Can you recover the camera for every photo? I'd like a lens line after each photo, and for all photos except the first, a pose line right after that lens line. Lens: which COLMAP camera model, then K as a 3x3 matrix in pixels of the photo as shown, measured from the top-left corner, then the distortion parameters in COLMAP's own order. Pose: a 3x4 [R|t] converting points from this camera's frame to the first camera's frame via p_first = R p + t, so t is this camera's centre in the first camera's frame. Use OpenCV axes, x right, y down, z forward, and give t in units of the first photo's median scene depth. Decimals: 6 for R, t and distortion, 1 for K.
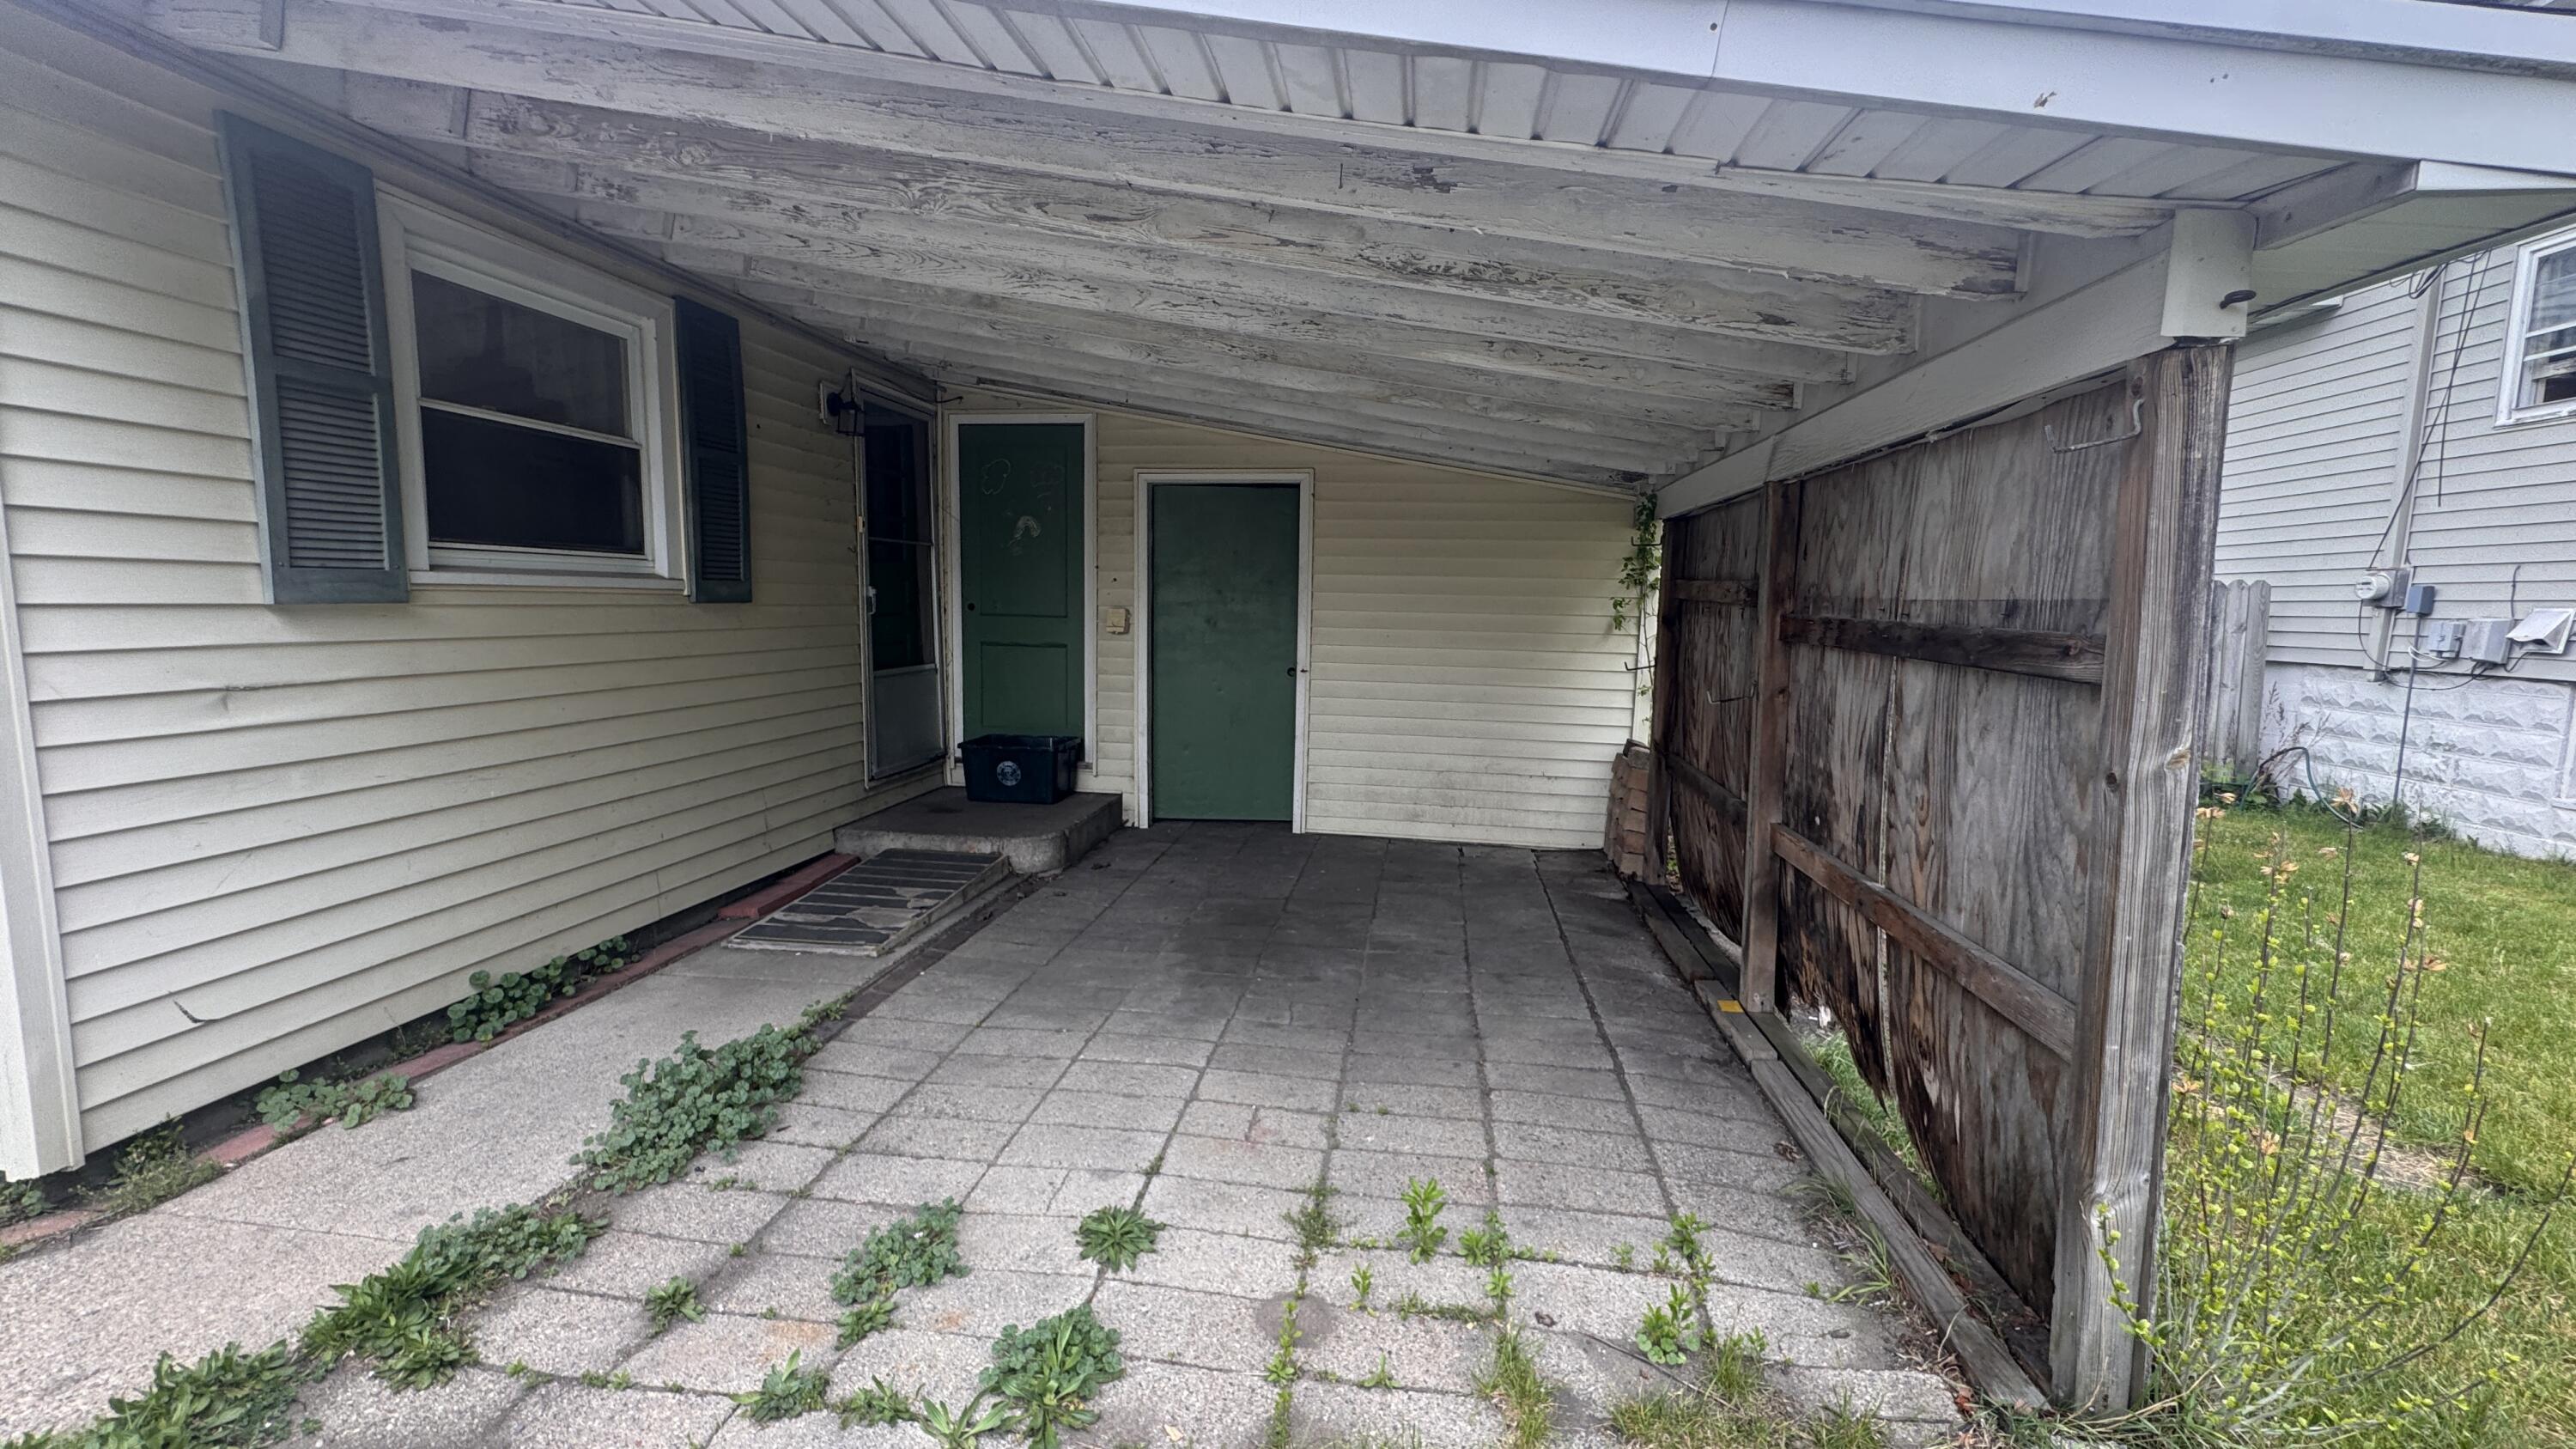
lens RADIAL K [[1025.5, 0, 1280.7], [0, 1025.5, 715.9], [0, 0, 1]] dist [-0.002436, 0.000334]
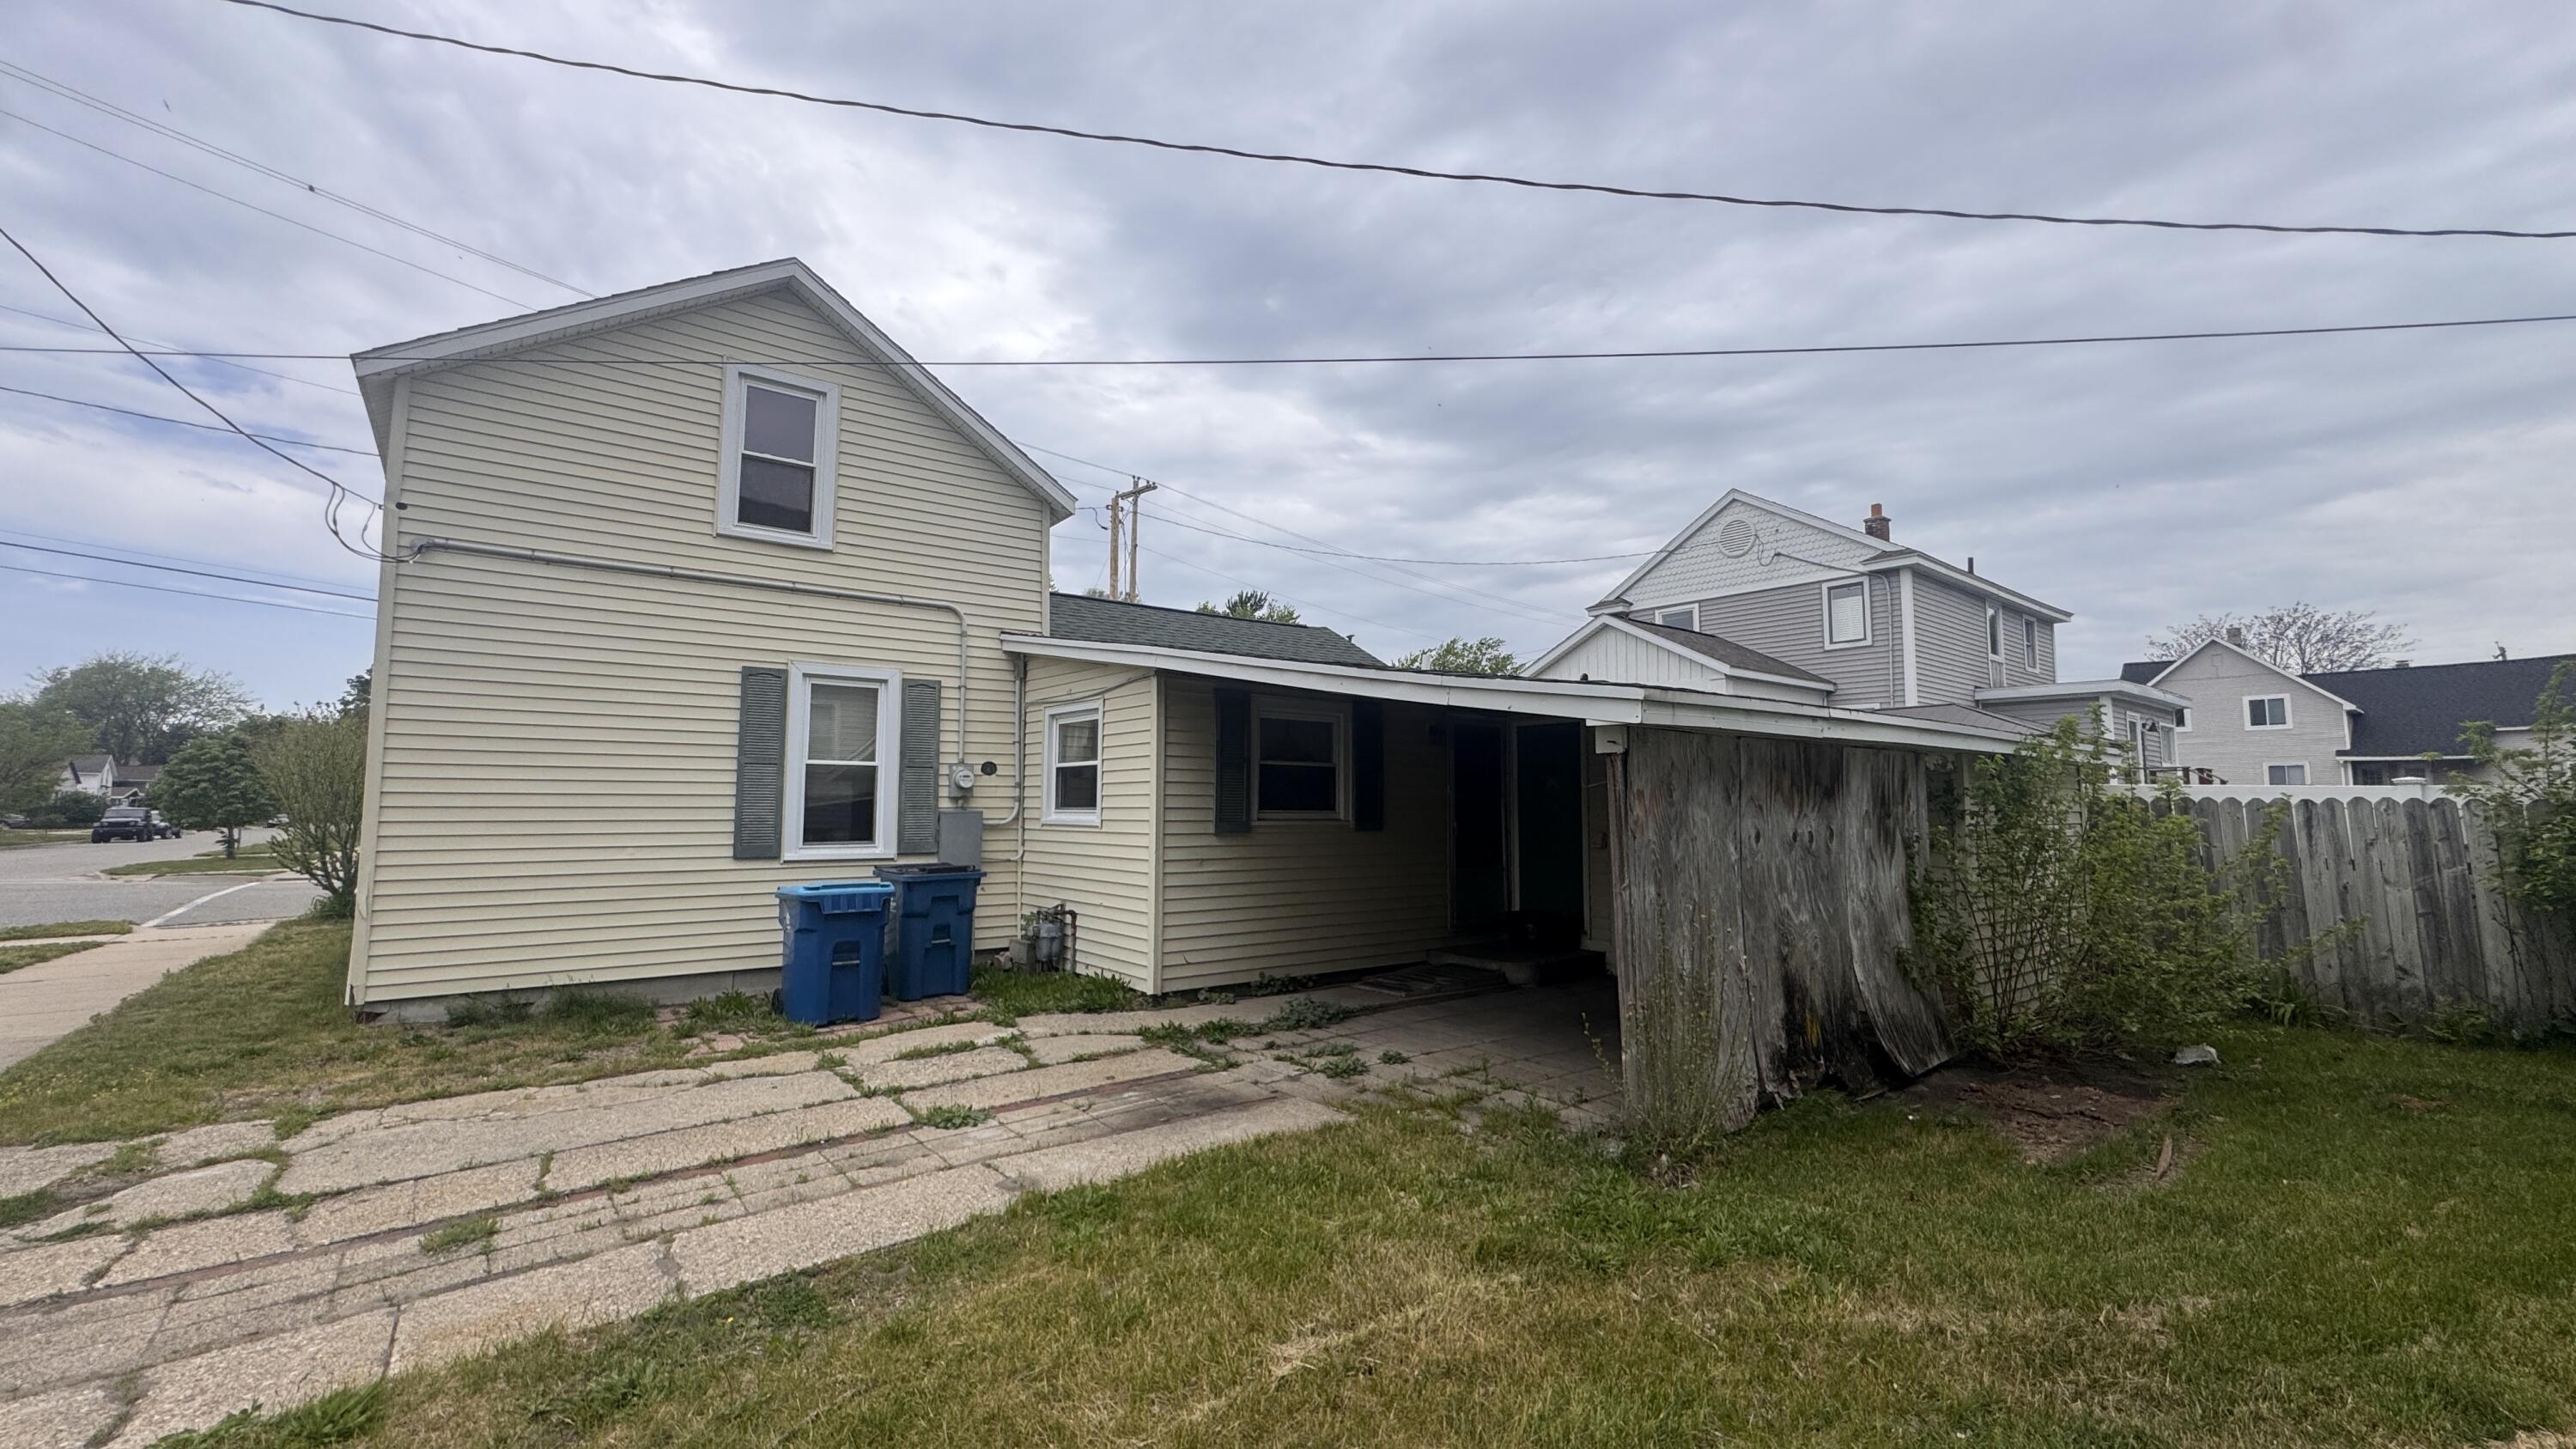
lens RADIAL K [[1025.5, 0, 1292.0], [0, 1025.5, 726.3], [0, 0, 1]] dist [-0.002436, 0.000334]
pose [[0.726994, -0.069609, -0.683107, 0.711904], [-0.069822, 0.982197, -0.174395, 0.052760], [0.683085, 0.174480, 0.709191, -0.590939]]
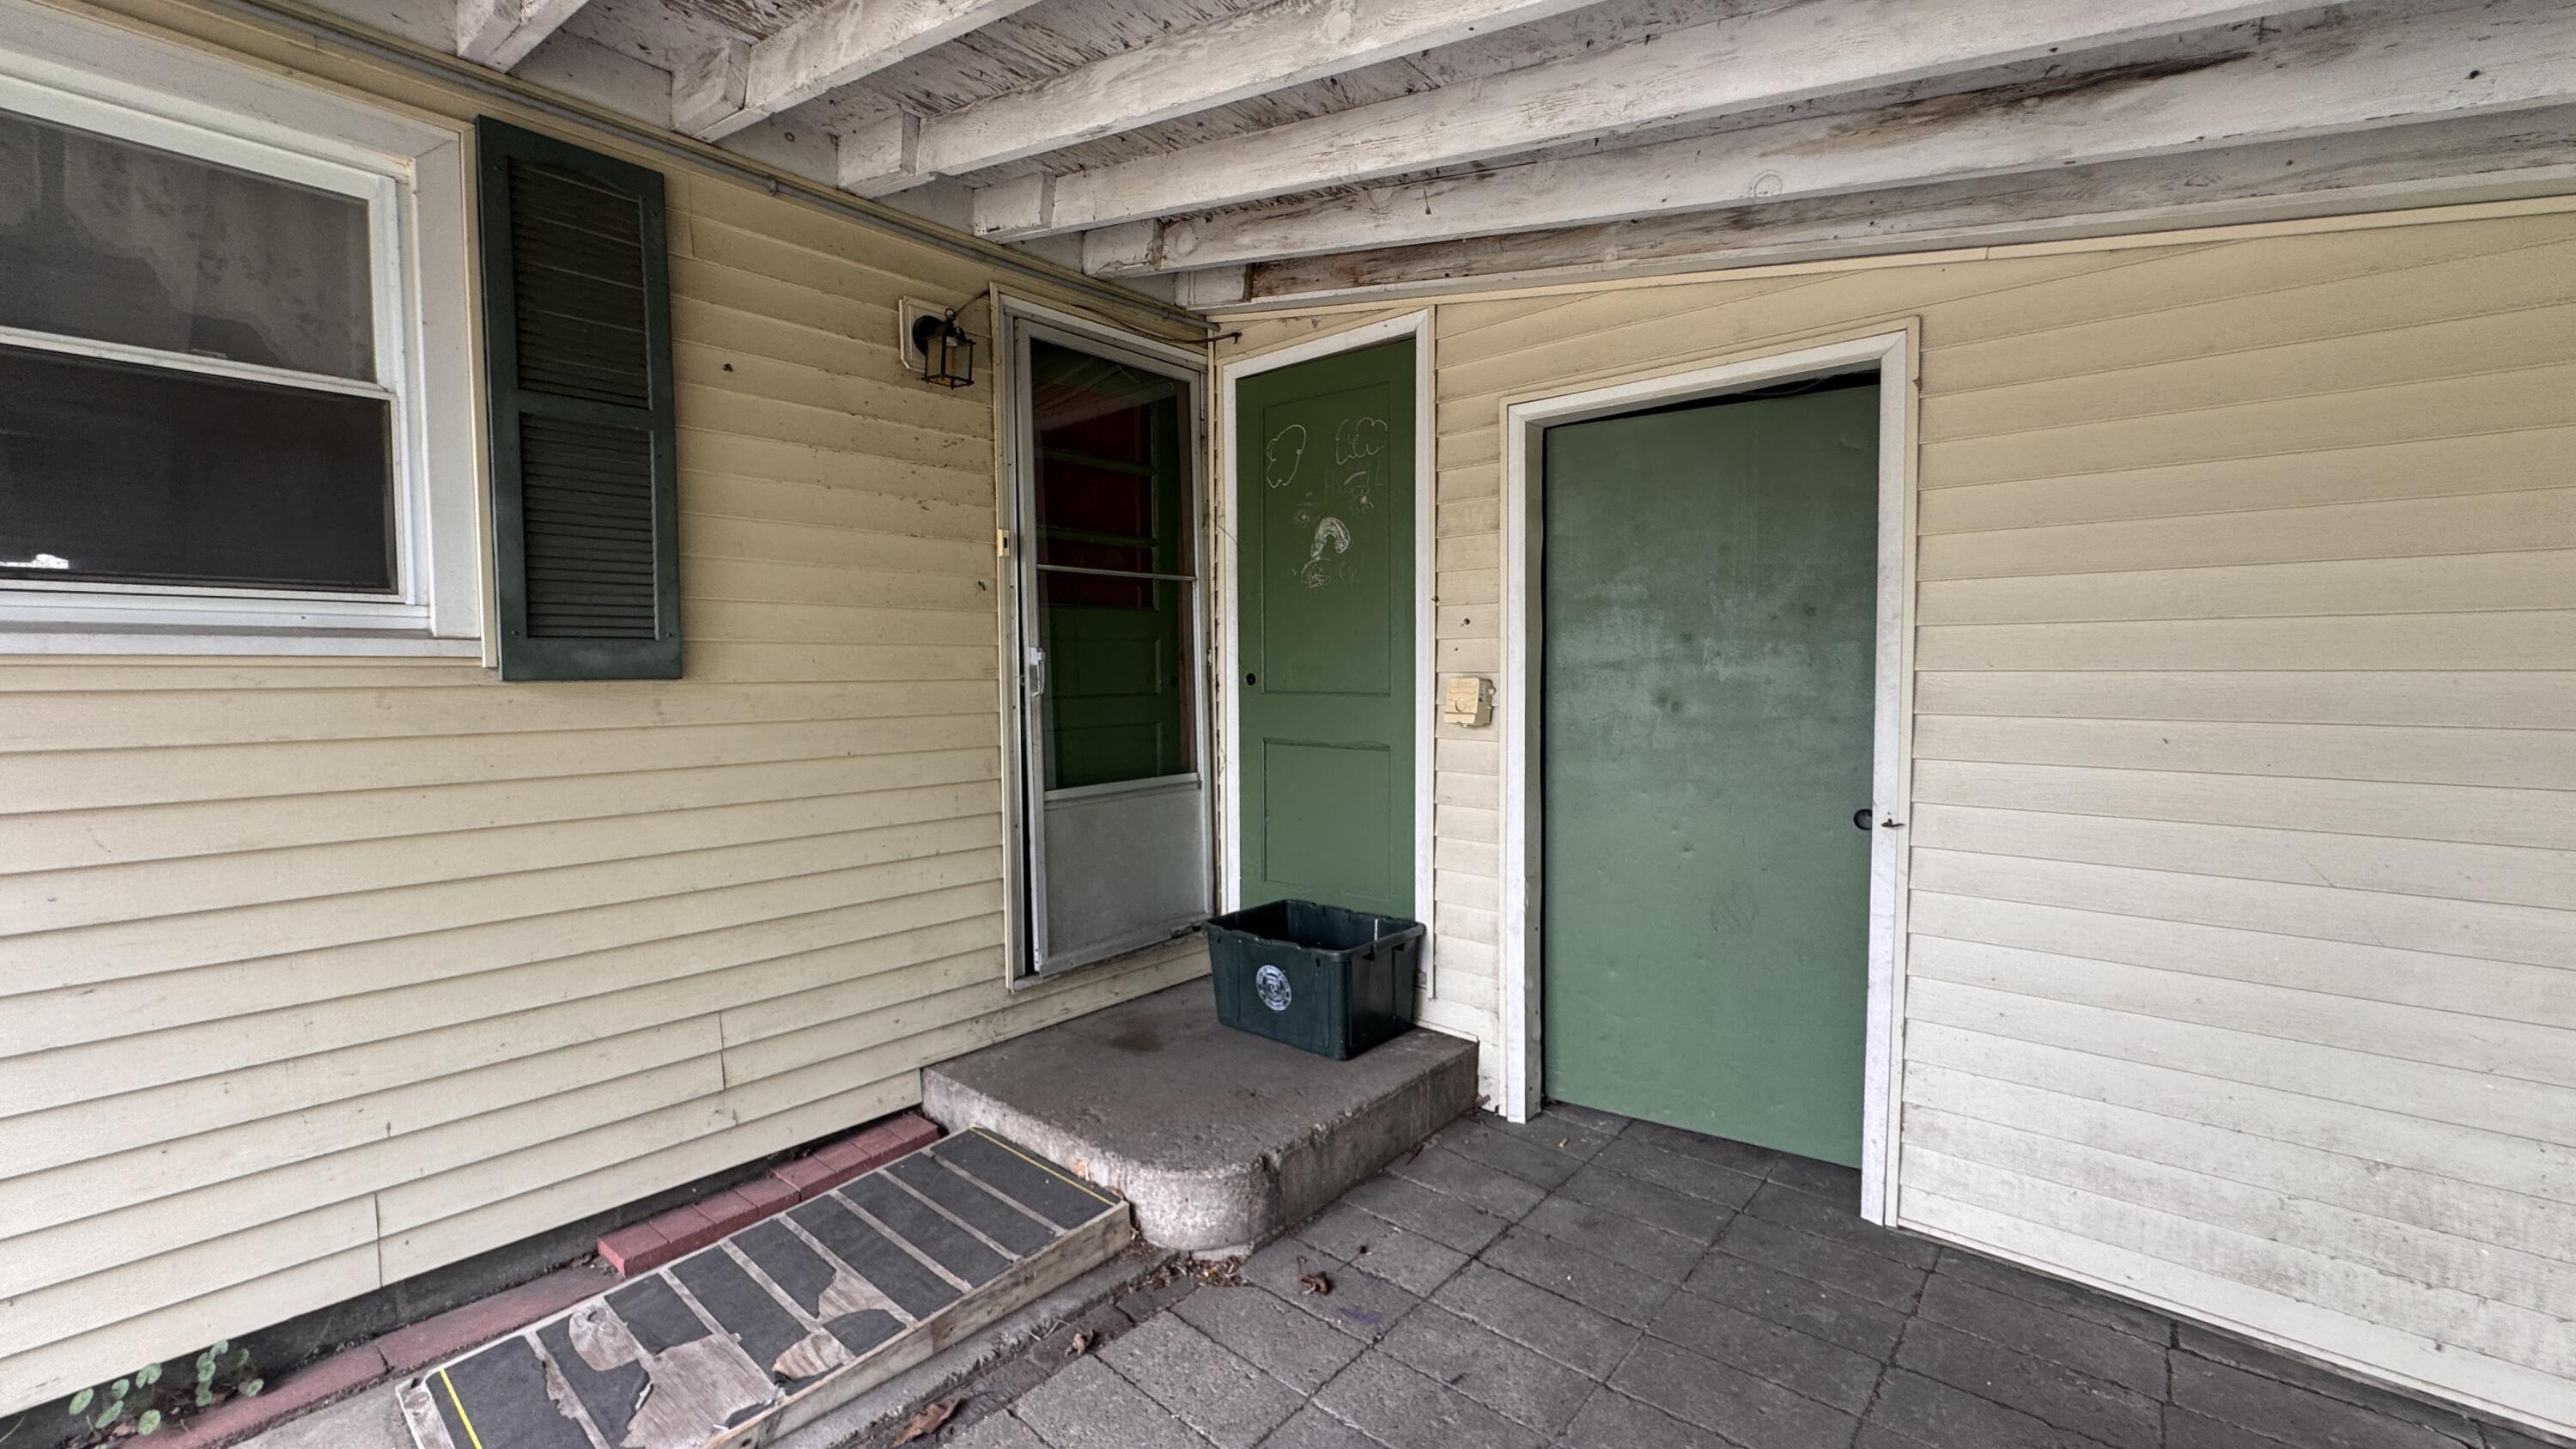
lens RADIAL K [[1025.5, 0, 1293.6], [0, 1025.5, 711.9], [0, 0, 1]] dist [-0.002436, 0.000334]
pose [[0.839378, -0.000585, -0.543549, 0.052070], [-0.039481, 0.997292, -0.062042, -0.062400], [0.542113, 0.073537, 0.837082, 0.627604]]
